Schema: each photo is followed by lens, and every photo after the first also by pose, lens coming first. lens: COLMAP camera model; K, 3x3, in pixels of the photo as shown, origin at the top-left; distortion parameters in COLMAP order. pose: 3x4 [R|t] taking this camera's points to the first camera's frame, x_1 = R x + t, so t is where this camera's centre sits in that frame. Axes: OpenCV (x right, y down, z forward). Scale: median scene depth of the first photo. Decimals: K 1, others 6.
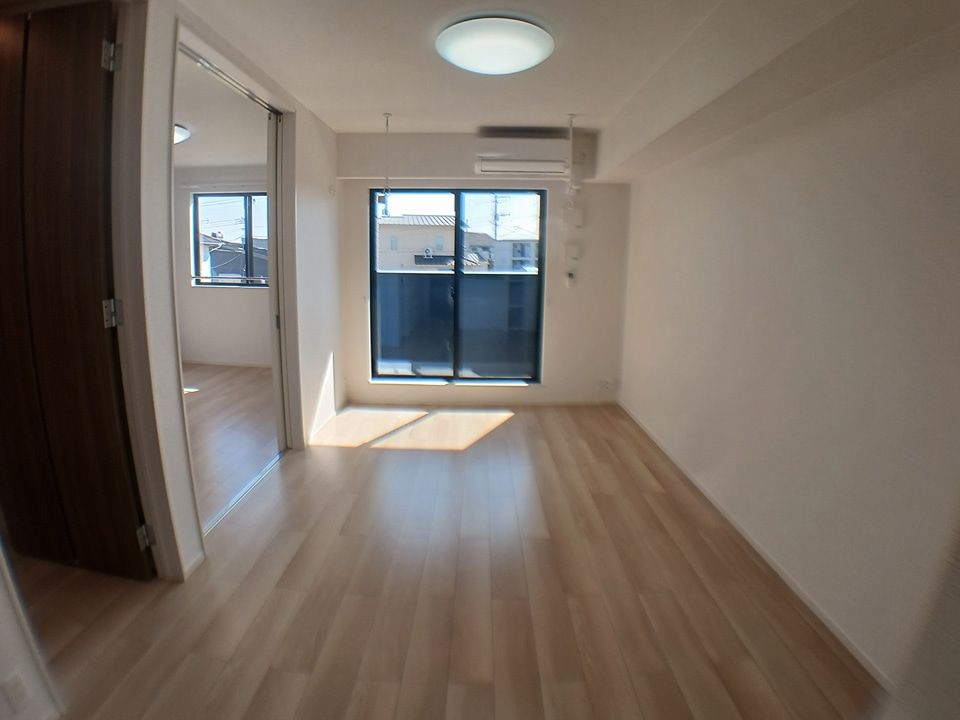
lens RADIAL K [[746.3, 0, 480.0], [0, 746.3, 360.0], [0, 0, 1]] dist [0.212476, 0.000496]
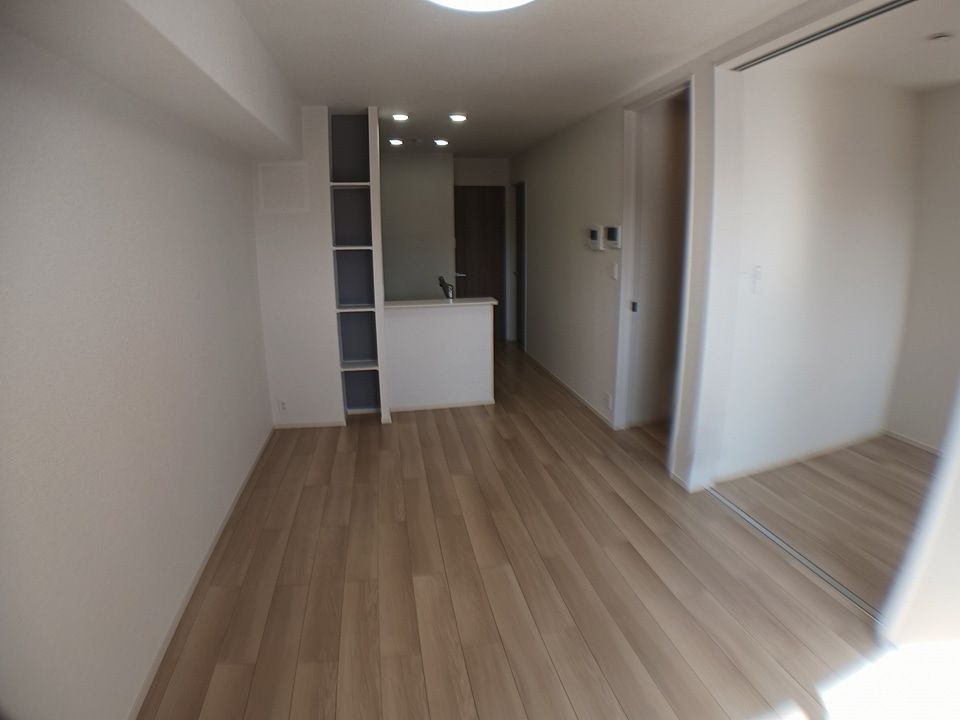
lens RADIAL K [[611.8, 0, 481.0], [0, 611.8, 365.9], [0, 0, 1]] dist [-0.016824, 0.001972]
pose [[-0.986987, 0.028888, -0.158183, 0.136786], [-0.028442, 0.936855, 0.348558, -0.287153], [0.158264, 0.348522, -0.923843, 1.821152]]
